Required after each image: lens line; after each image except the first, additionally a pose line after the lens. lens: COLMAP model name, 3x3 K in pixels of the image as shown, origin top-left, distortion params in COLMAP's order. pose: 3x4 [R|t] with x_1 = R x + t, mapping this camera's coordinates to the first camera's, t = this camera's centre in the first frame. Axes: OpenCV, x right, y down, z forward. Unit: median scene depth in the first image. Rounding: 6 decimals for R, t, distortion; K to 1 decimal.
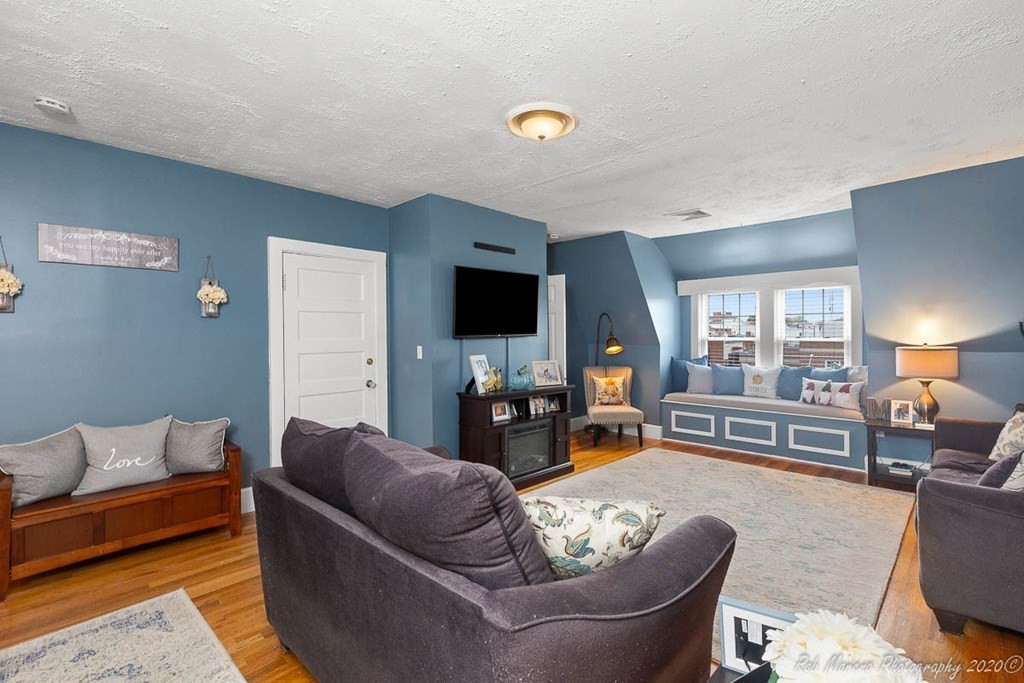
lens RADIAL K [[463.4, 0, 514.4], [0, 463.4, 335.9], [0, 0, 1]] dist [0.004052, -0.000321]
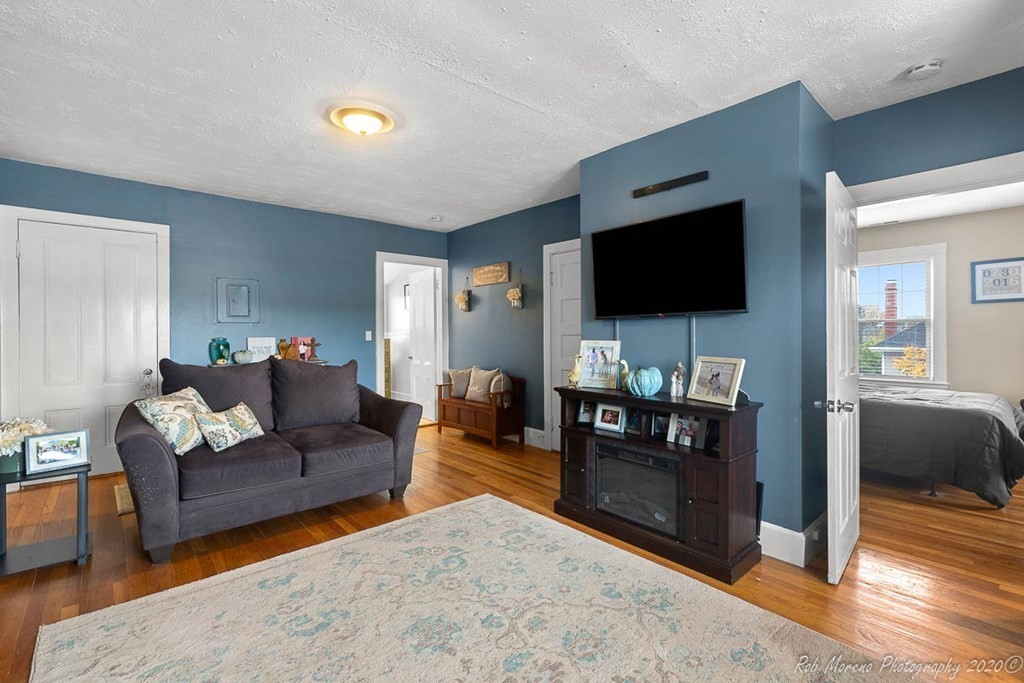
lens RADIAL K [[463.4, 0, 518.9], [0, 463.4, 338.6], [0, 0, 1]] dist [0.004052, -0.000321]
pose [[-0.075126, 0.018361, -0.997005, 0.661024], [-0.002478, 0.999824, 0.018600, 0.022090], [0.997171, 0.003868, -0.075067, 0.845508]]
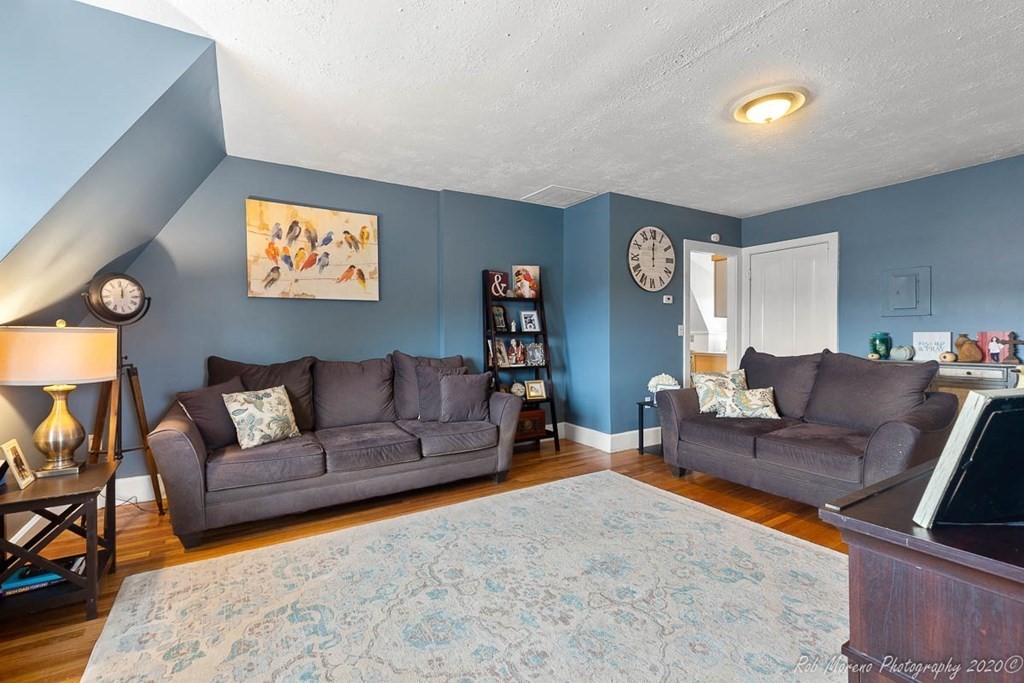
lens RADIAL K [[463.4, 0, 517.7], [0, 463.4, 340.6], [0, 0, 1]] dist [0.004052, -0.000321]
pose [[-0.965855, 0.006206, 0.259008, 0.207643], [0.011161, 0.999782, 0.017666, 0.032229], [-0.258842, 0.019954, -0.965713, 1.271961]]
